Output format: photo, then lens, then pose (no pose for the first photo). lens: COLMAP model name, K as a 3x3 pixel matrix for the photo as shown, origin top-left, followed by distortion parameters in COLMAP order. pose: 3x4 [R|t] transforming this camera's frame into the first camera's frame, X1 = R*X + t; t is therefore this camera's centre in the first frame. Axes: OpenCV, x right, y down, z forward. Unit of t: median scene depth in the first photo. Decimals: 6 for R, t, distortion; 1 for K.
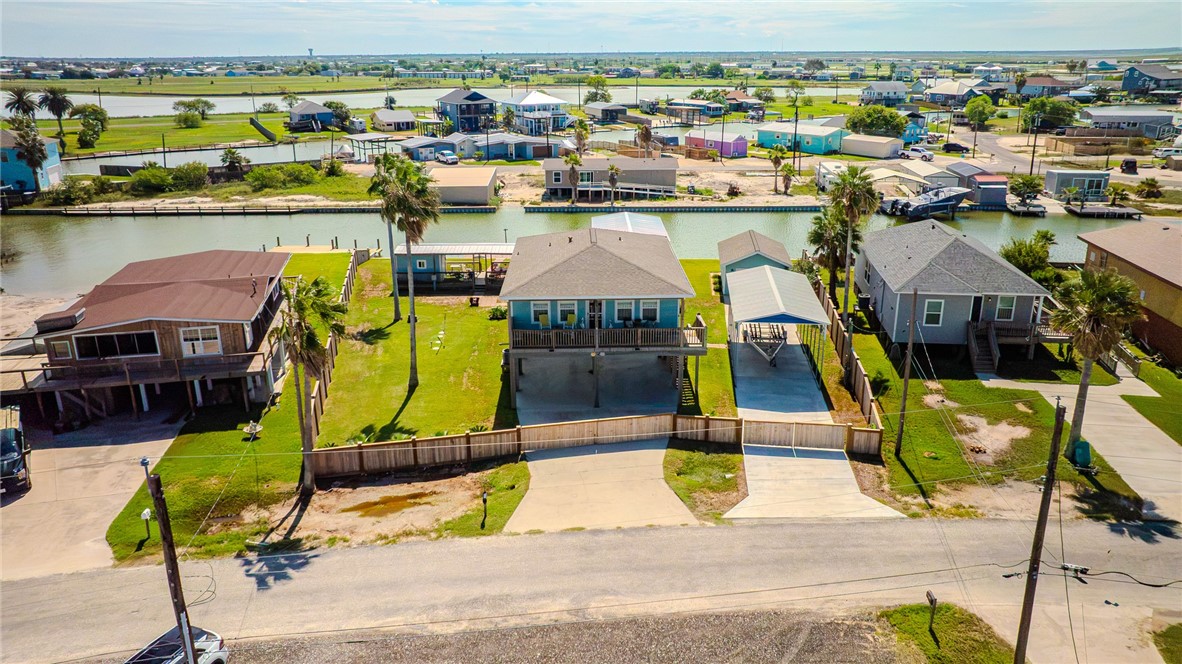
lens RADIAL K [[822.9, 0, 587.8], [0, 822.9, 331.0], [0, 0, 1]] dist [-0.025621, 0.010069]
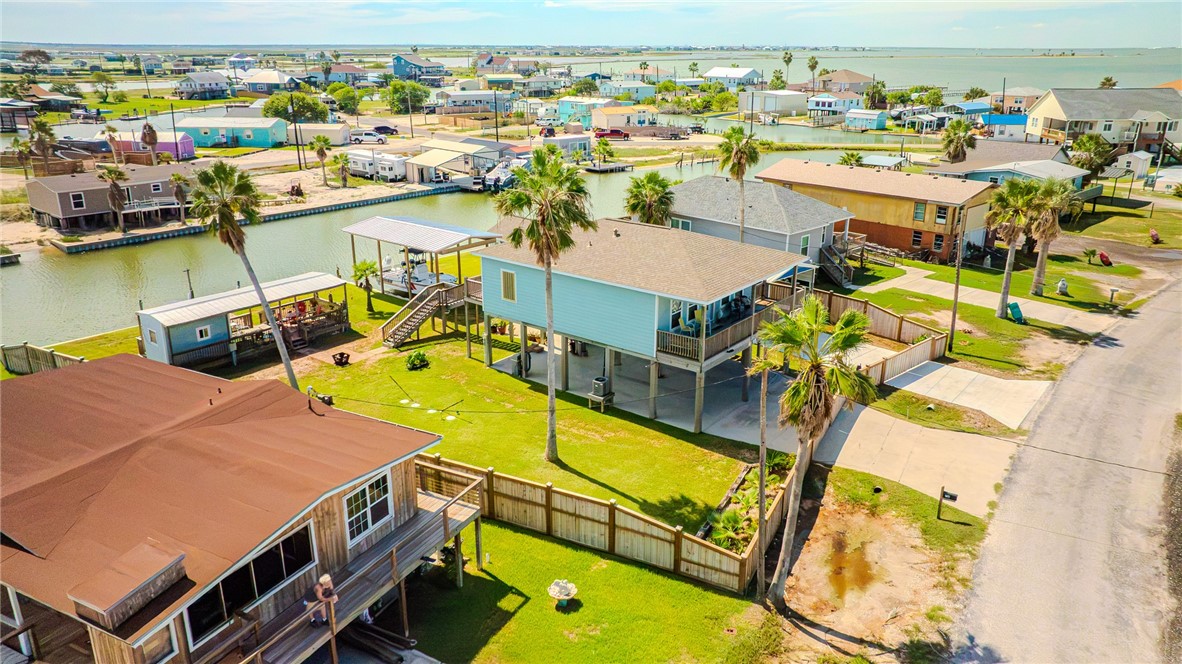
lens RADIAL K [[822.9, 0, 587.8], [0, 822.9, 331.0], [0, 0, 1]] dist [-0.025621, 0.010069]
pose [[0.627986, -0.243221, 0.739241, -0.771308], [0.238748, 0.964313, 0.114456, -0.131733], [-0.740698, 0.104616, 0.663643, 0.525372]]
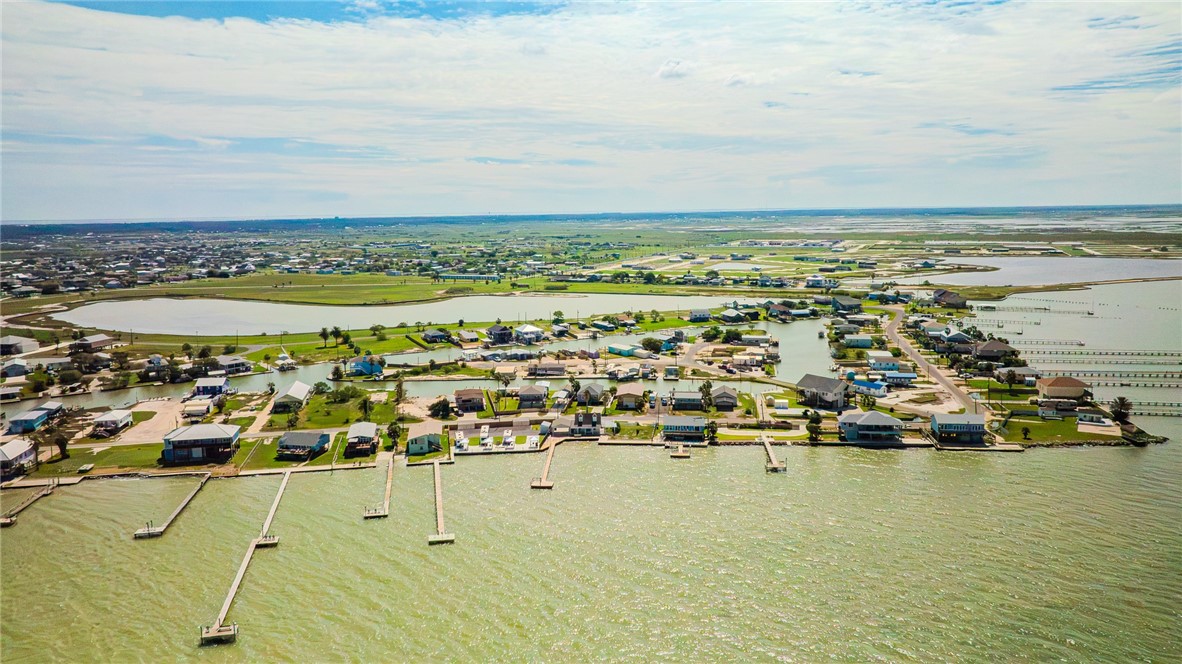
lens RADIAL K [[822.9, 0, 587.8], [0, 822.9, 331.0], [0, 0, 1]] dist [-0.025621, 0.010069]
pose [[0.999980, -0.005839, -0.002475, 0.548735], [0.005300, 0.983748, -0.179474, 0.745326], [0.003483, 0.179458, 0.983760, -6.499024]]
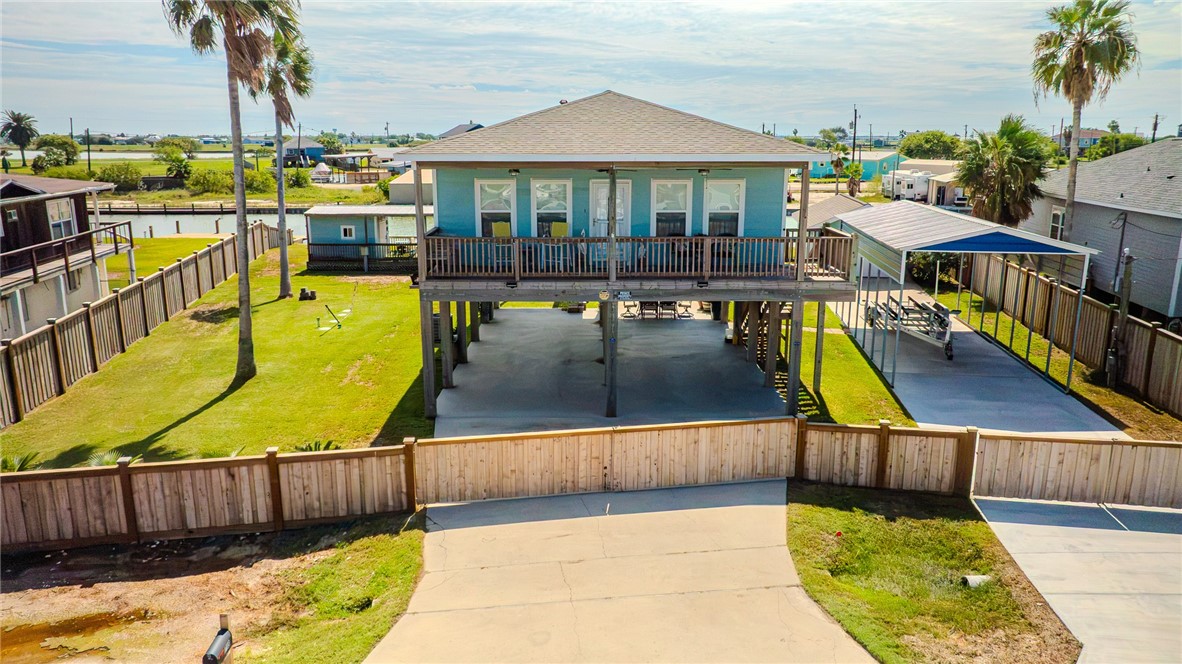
lens RADIAL K [[822.9, 0, 587.8], [0, 822.9, 331.0], [0, 0, 1]] dist [-0.025621, 0.010069]
pose [[0.999765, 0.012220, -0.017924, 0.005939], [-0.013877, 0.995340, -0.095420, 0.091239], [0.016675, 0.095646, 0.995276, 0.551077]]
